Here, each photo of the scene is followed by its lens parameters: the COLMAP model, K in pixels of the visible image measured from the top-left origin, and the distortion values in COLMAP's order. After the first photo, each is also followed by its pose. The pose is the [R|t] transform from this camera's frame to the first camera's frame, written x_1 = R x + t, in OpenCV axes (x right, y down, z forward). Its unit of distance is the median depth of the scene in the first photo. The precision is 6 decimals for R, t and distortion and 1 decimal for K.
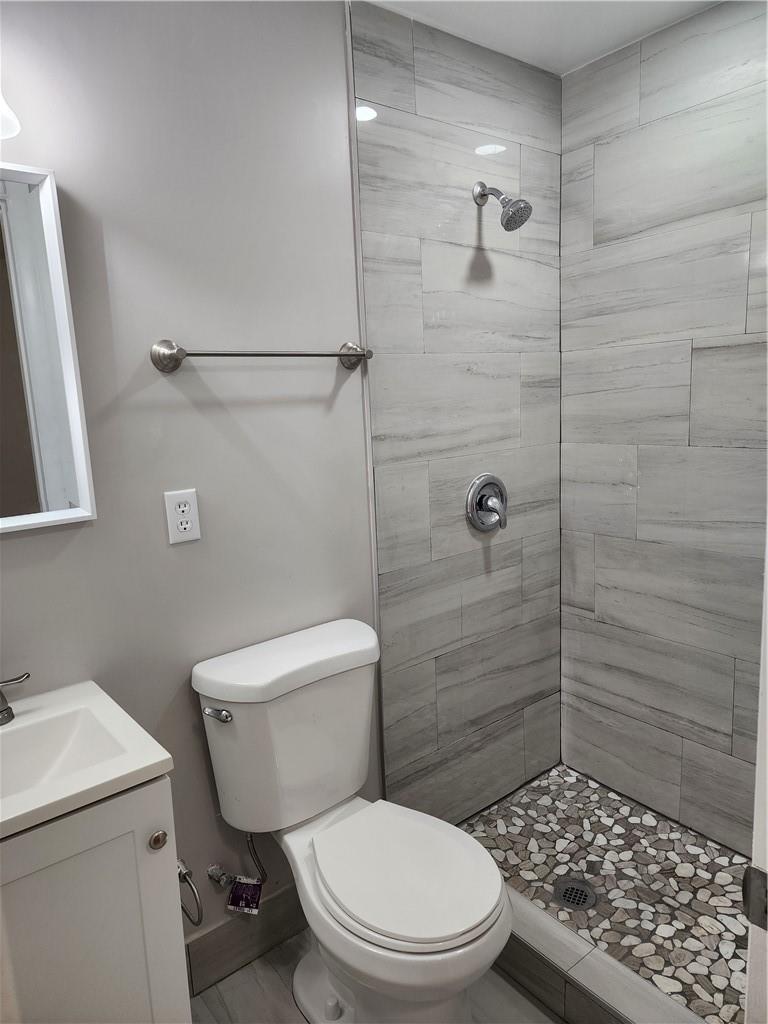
lens RADIAL K [[675.4, 0, 379.5], [0, 675.4, 508.8], [0, 0, 1]] dist [0.086140, -0.076686]
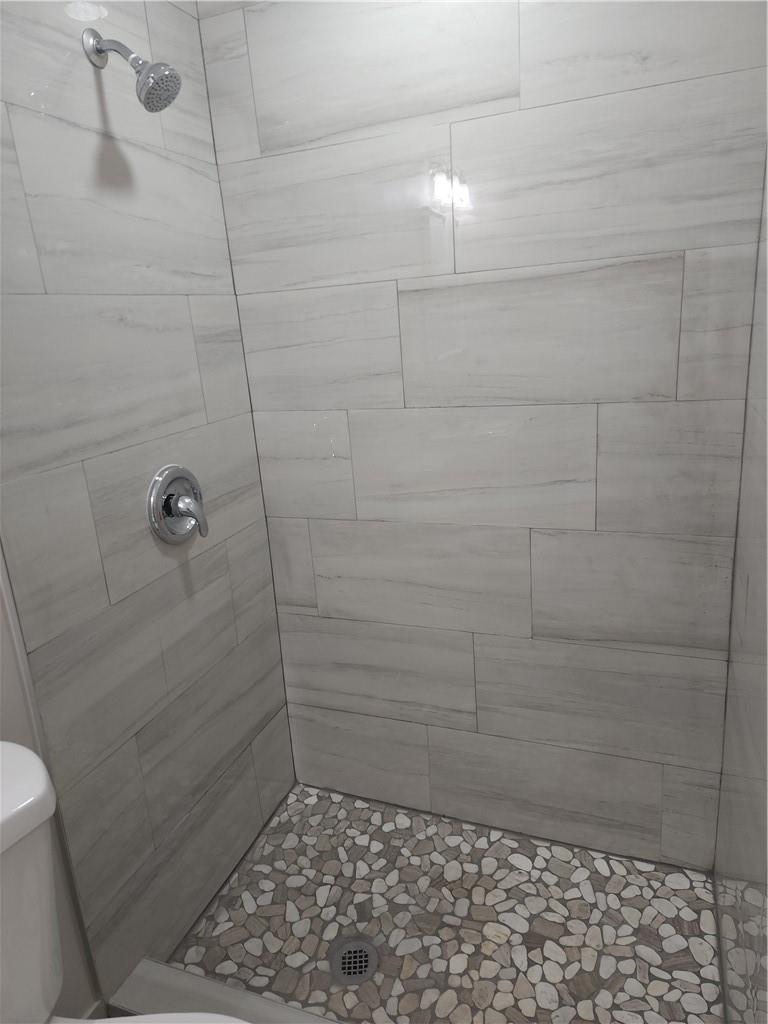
lens RADIAL K [[675.4, 0, 379.5], [0, 675.4, 508.8], [0, 0, 1]] dist [0.086140, -0.076686]
pose [[0.864330, -0.155060, 0.478425, -0.003667], [0.120032, 0.987395, 0.103168, -0.057309], [-0.488392, -0.031745, 0.872047, 0.268242]]
